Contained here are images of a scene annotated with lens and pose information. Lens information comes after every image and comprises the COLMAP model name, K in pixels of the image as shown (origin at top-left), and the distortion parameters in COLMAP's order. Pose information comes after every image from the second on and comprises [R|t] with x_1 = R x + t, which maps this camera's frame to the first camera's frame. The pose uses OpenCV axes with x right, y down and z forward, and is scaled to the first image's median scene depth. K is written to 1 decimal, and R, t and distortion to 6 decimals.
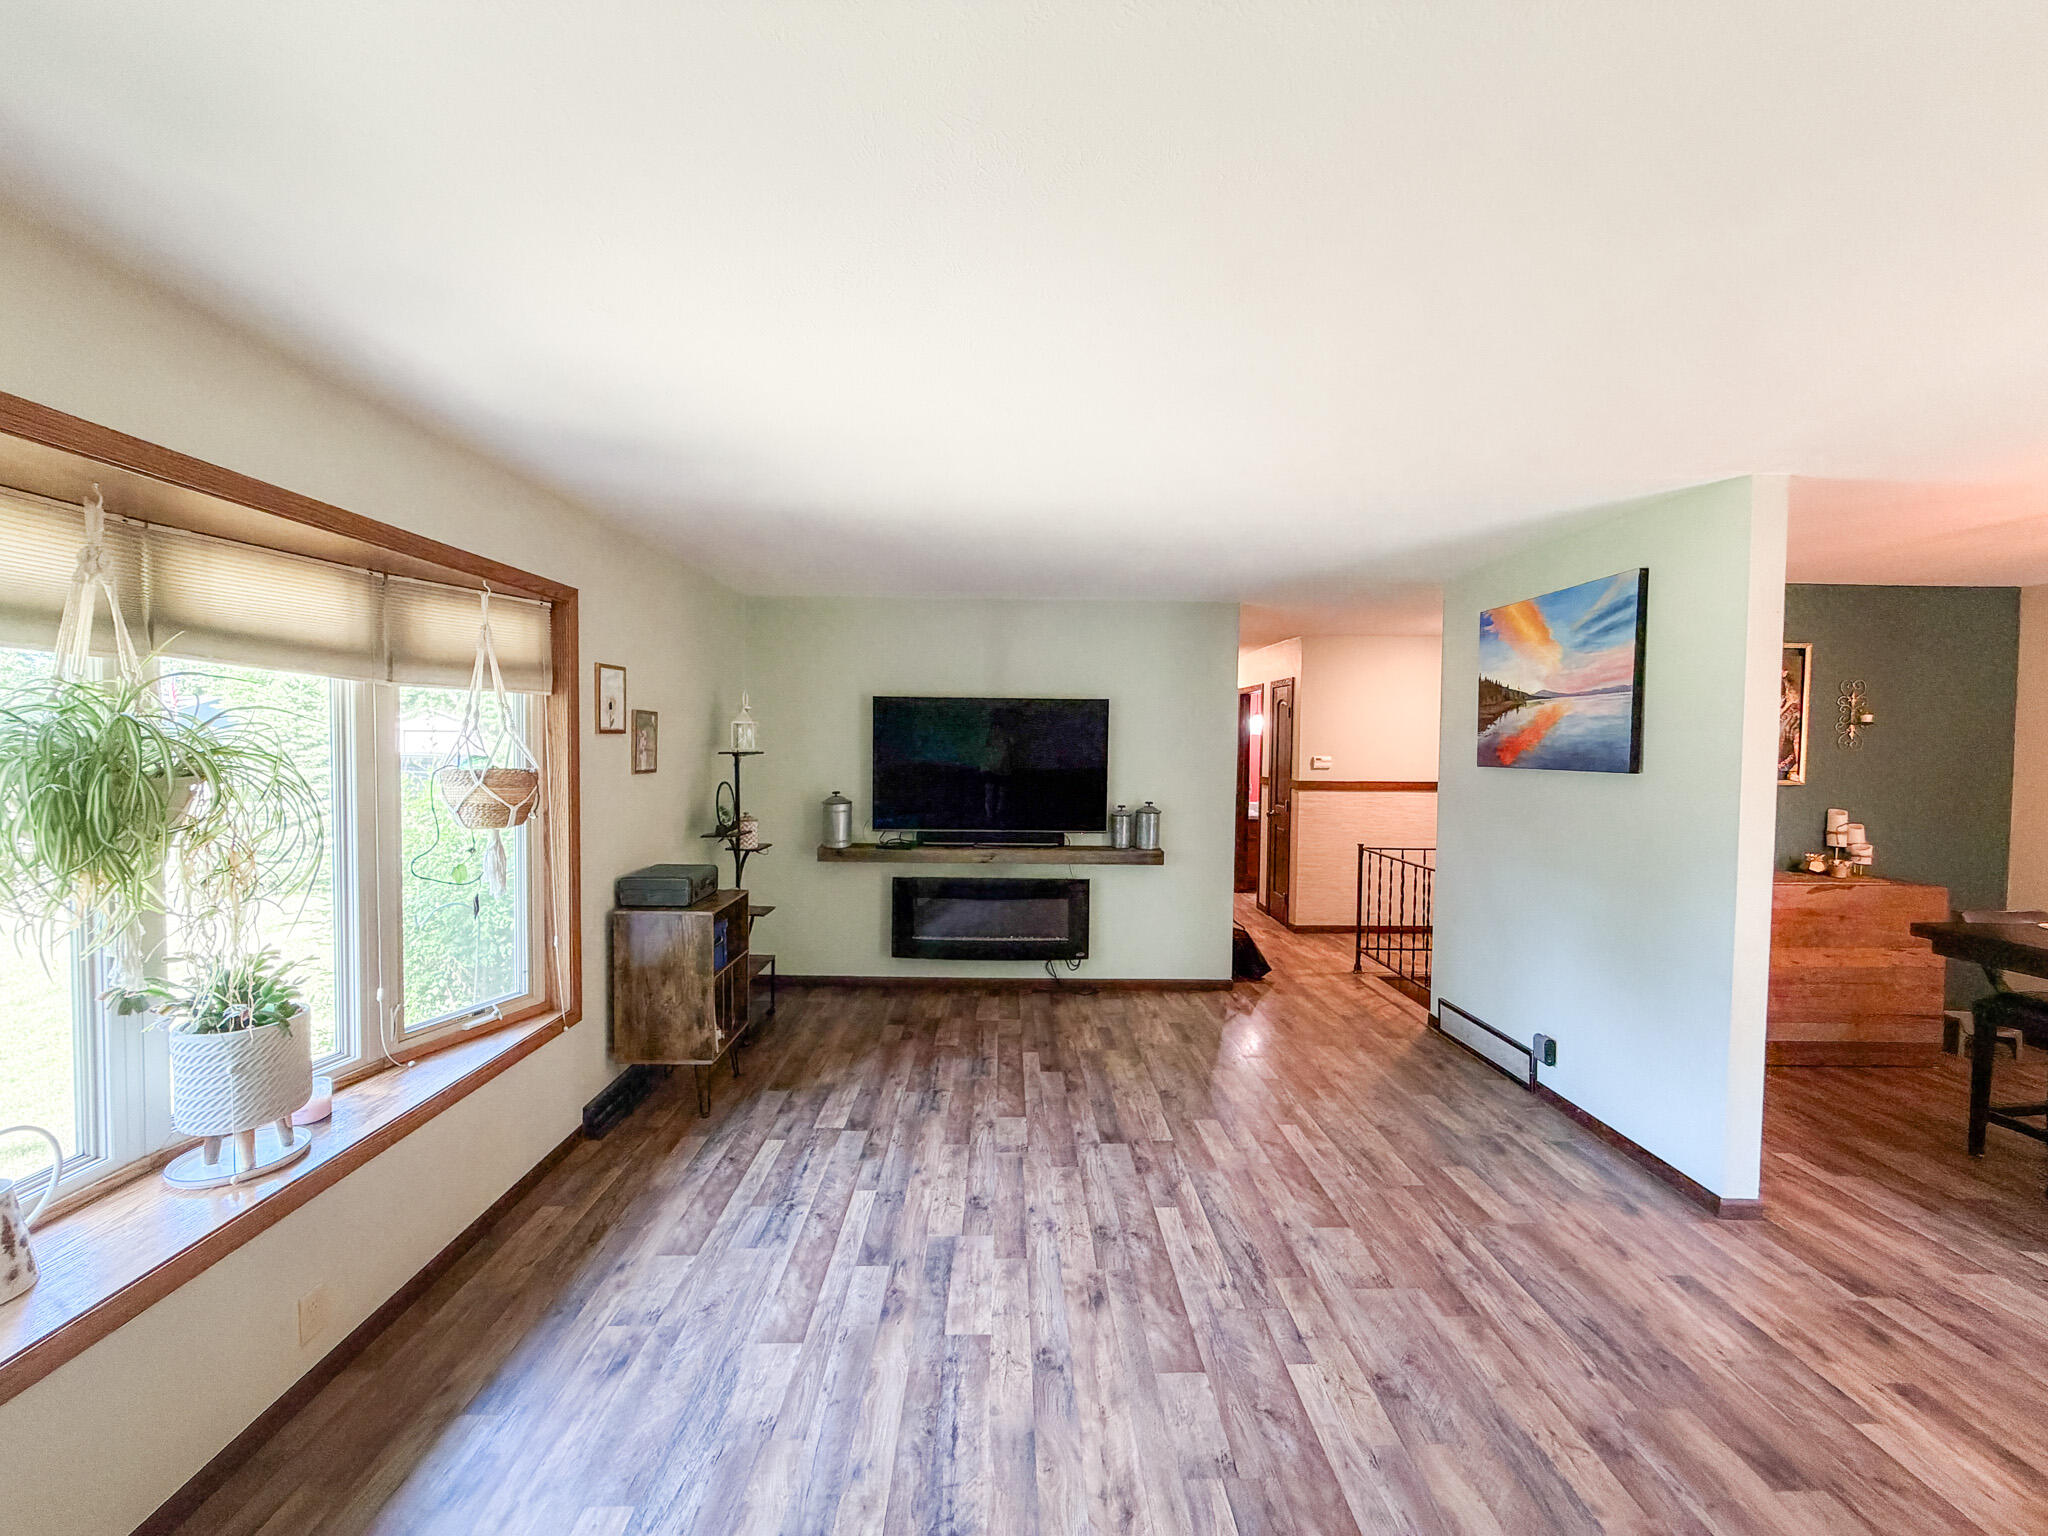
lens RADIAL K [[817.9, 0, 1013.2], [0, 817.9, 764.1], [0, 0, 1]] dist [-0.003493, 0.000824]
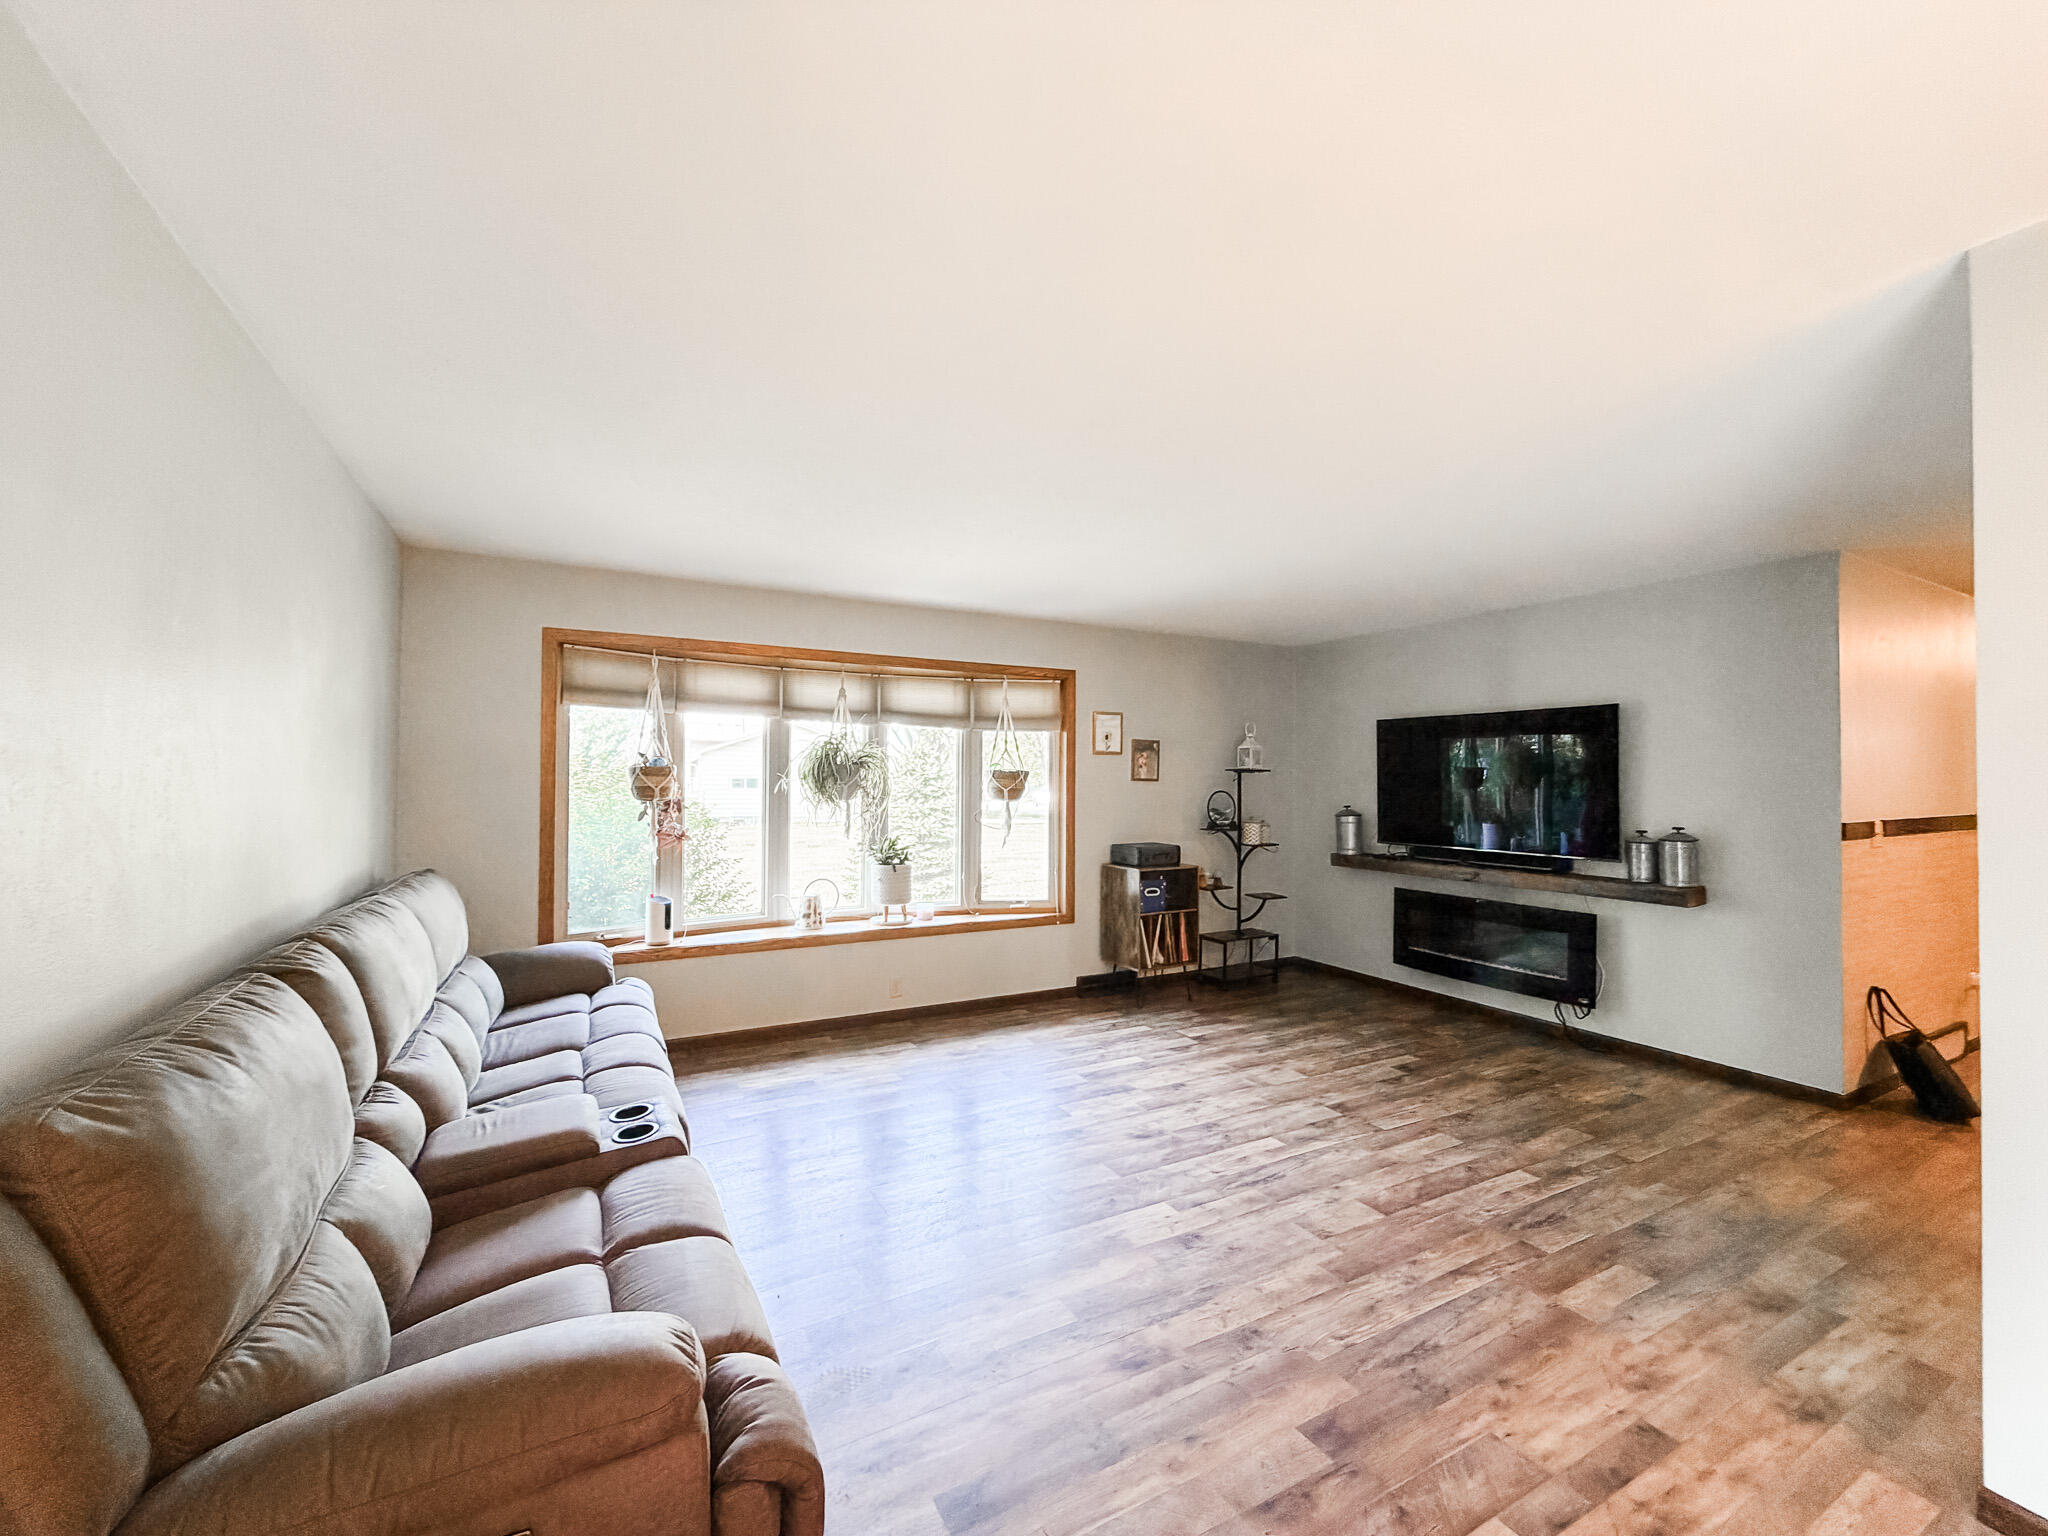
lens RADIAL K [[817.9, 0, 1012.2], [0, 817.9, 762.3], [0, 0, 1]] dist [-0.003493, 0.000824]
pose [[0.457478, -0.028508, -0.888764, 0.801118], [-0.029639, 0.998442, -0.047283, 0.056653], [0.888727, 0.047973, 0.455920, 0.085628]]
